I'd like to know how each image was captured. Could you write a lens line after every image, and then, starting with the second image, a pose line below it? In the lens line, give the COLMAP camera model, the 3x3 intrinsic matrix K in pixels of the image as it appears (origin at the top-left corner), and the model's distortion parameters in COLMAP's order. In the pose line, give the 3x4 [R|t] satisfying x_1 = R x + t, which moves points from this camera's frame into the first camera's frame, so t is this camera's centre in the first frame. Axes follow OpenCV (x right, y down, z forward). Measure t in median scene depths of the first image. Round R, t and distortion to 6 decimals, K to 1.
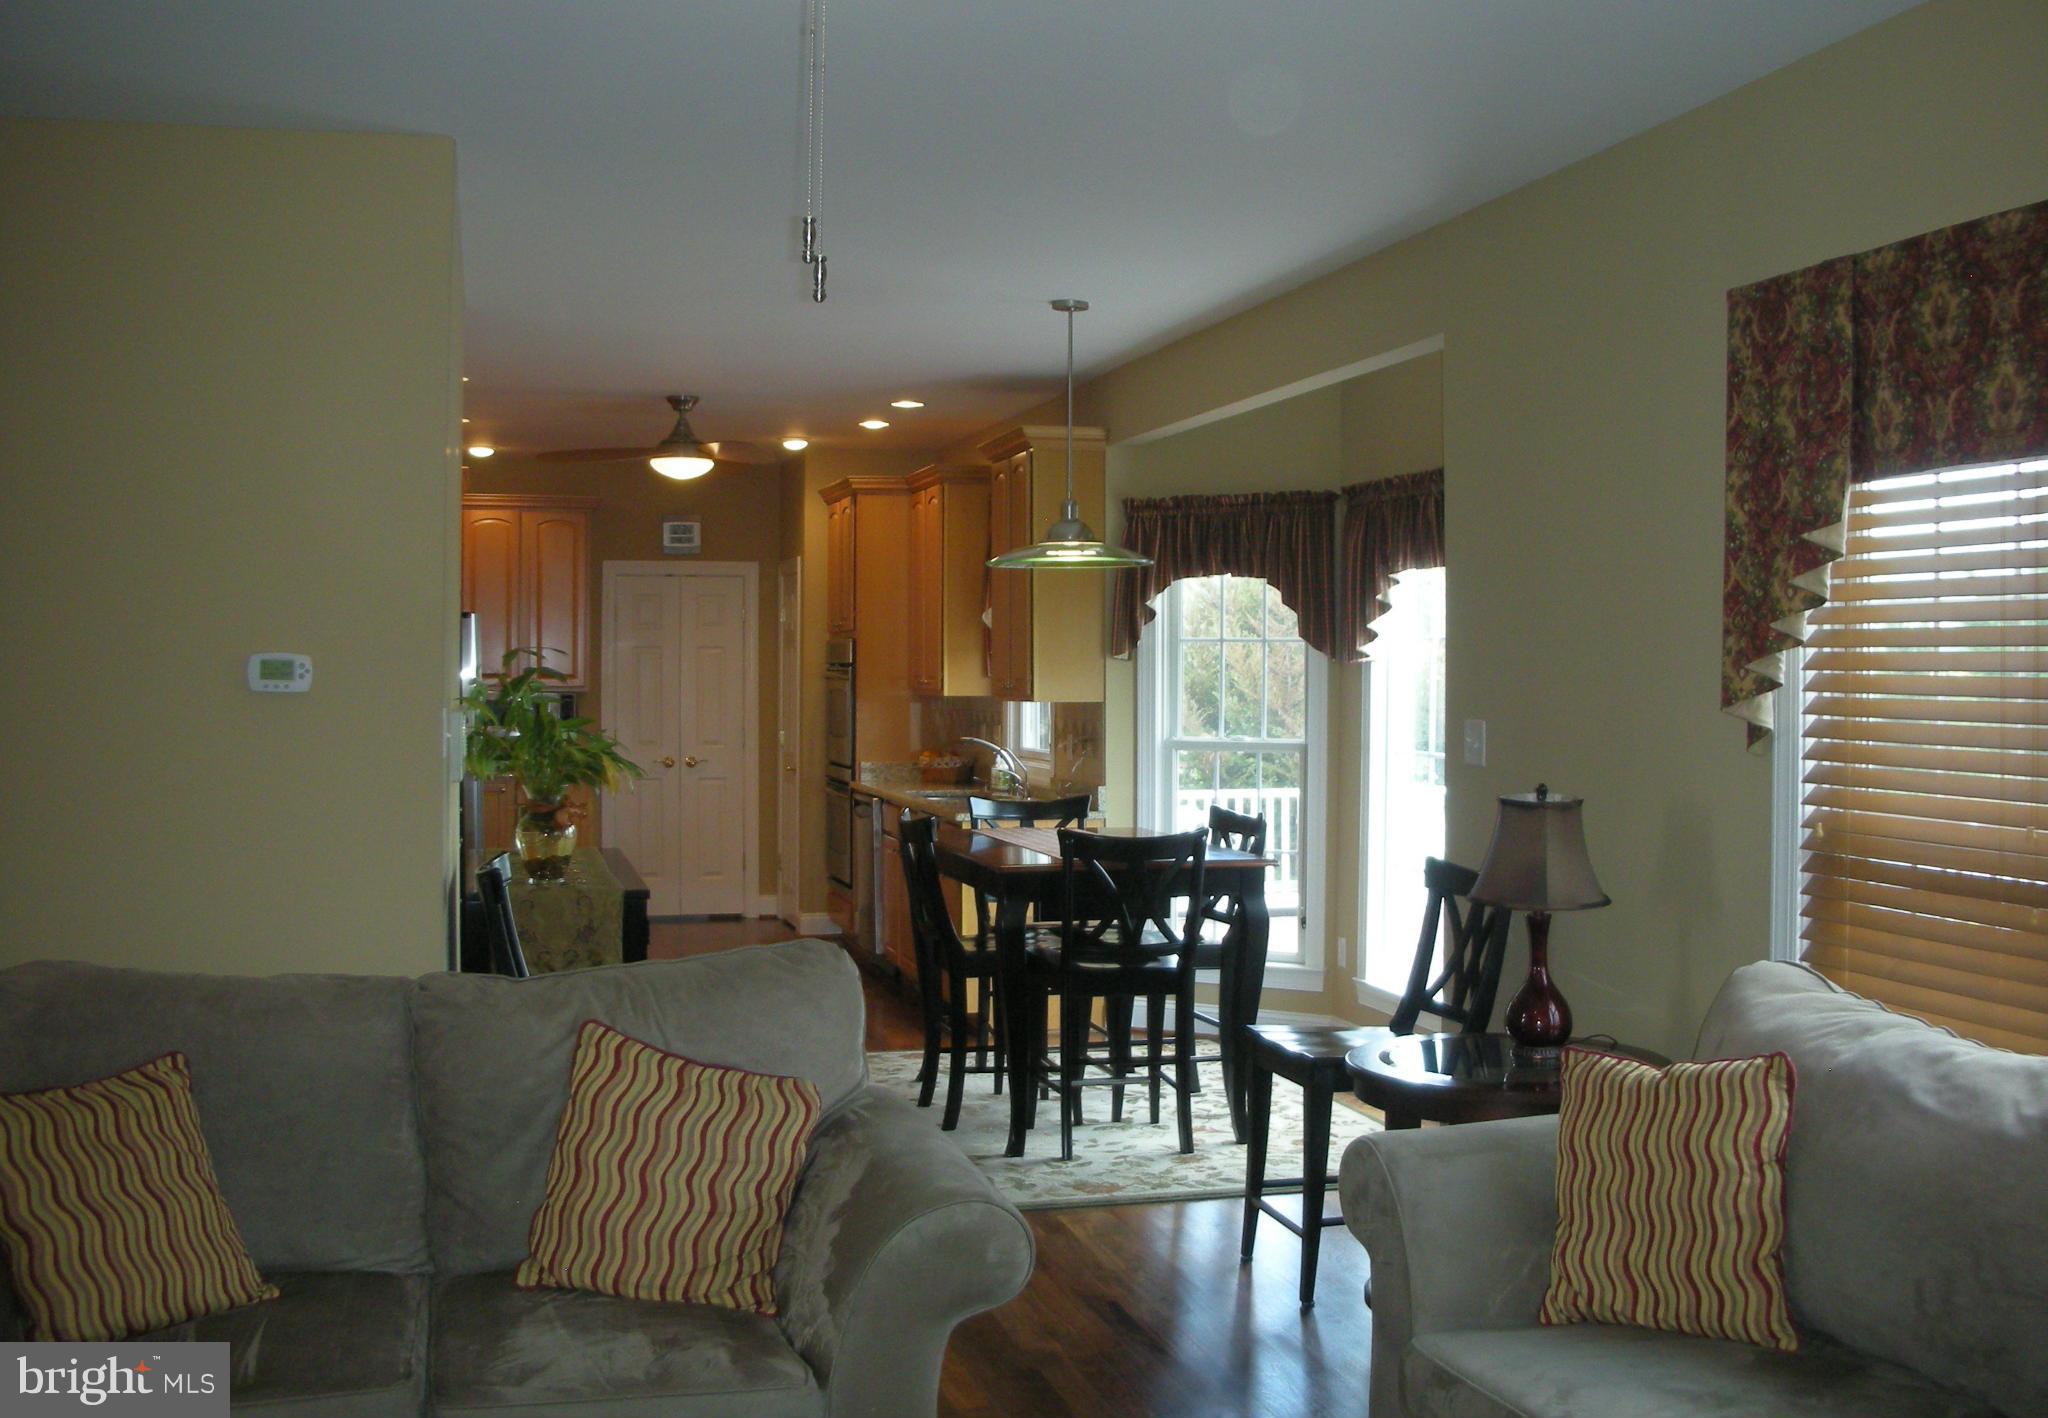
lens RADIAL K [[2242.0, 0, 1025.9], [0, 2242.0, 677.6], [0, 0, 1]] dist [0.000650, 0.000009]
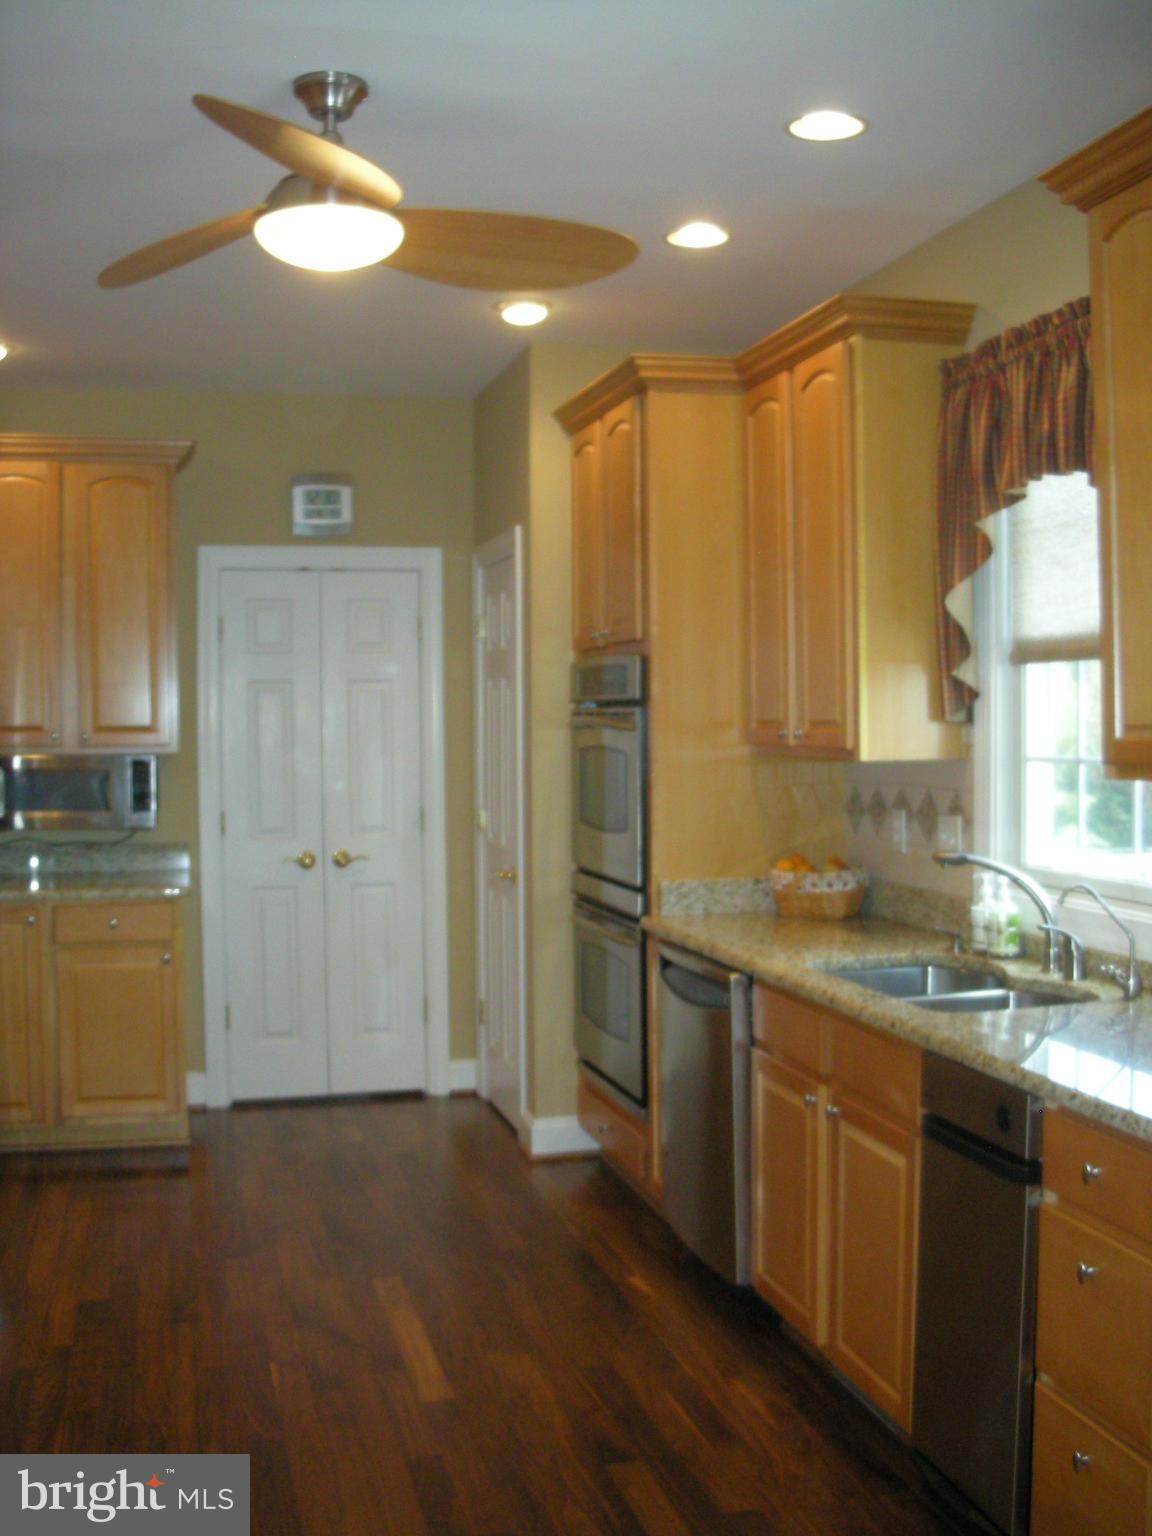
lens RADIAL K [[1639.5, 0, 576.0], [0, 1639.5, 768.0], [0, 0, 1]] dist [-0.222489, 0.252824]
pose [[0.999906, -0.011663, 0.007147, -0.100926], [0.011475, 0.999603, 0.025720, -0.000069], [-0.007445, -0.025635, 0.999644, 0.631617]]
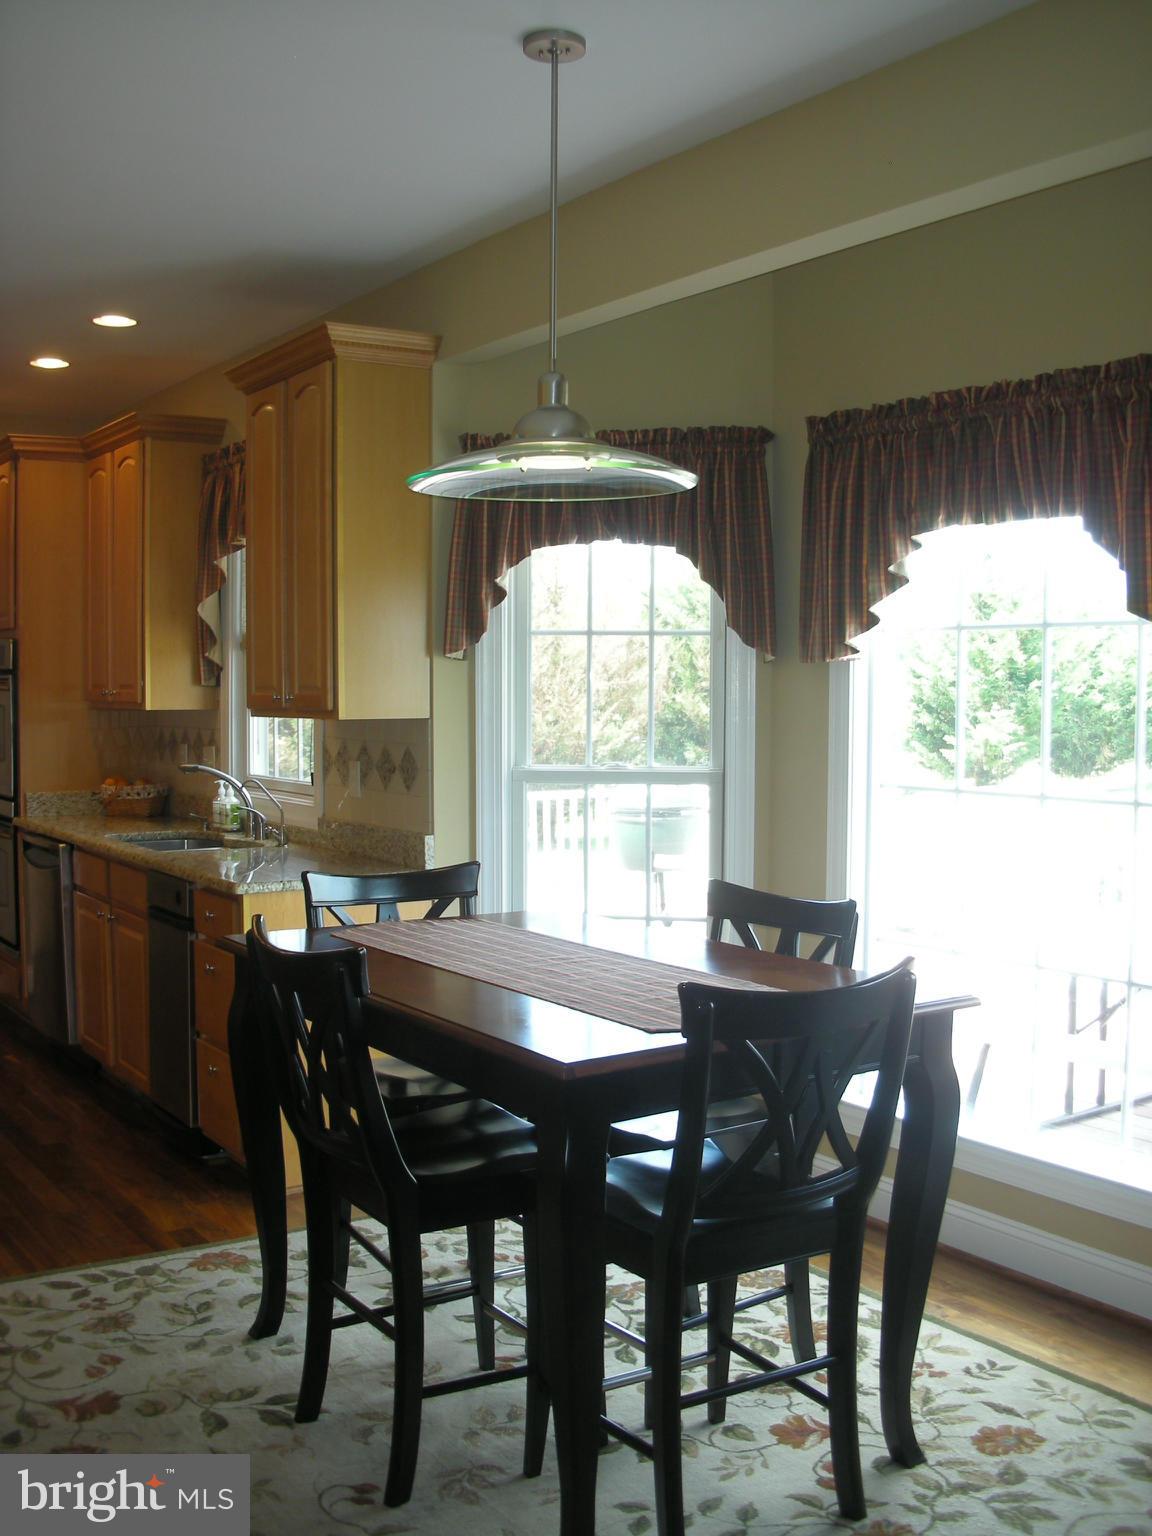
lens RADIAL K [[1639.5, 0, 576.0], [0, 1639.5, 768.0], [0, 0, 1]] dist [-0.222489, 0.252824]
pose [[0.945932, -0.017081, 0.323915, -0.076420], [0.001498, 0.998832, 0.048298, 0.001507], [-0.324362, -0.045201, 0.944852, 0.413389]]
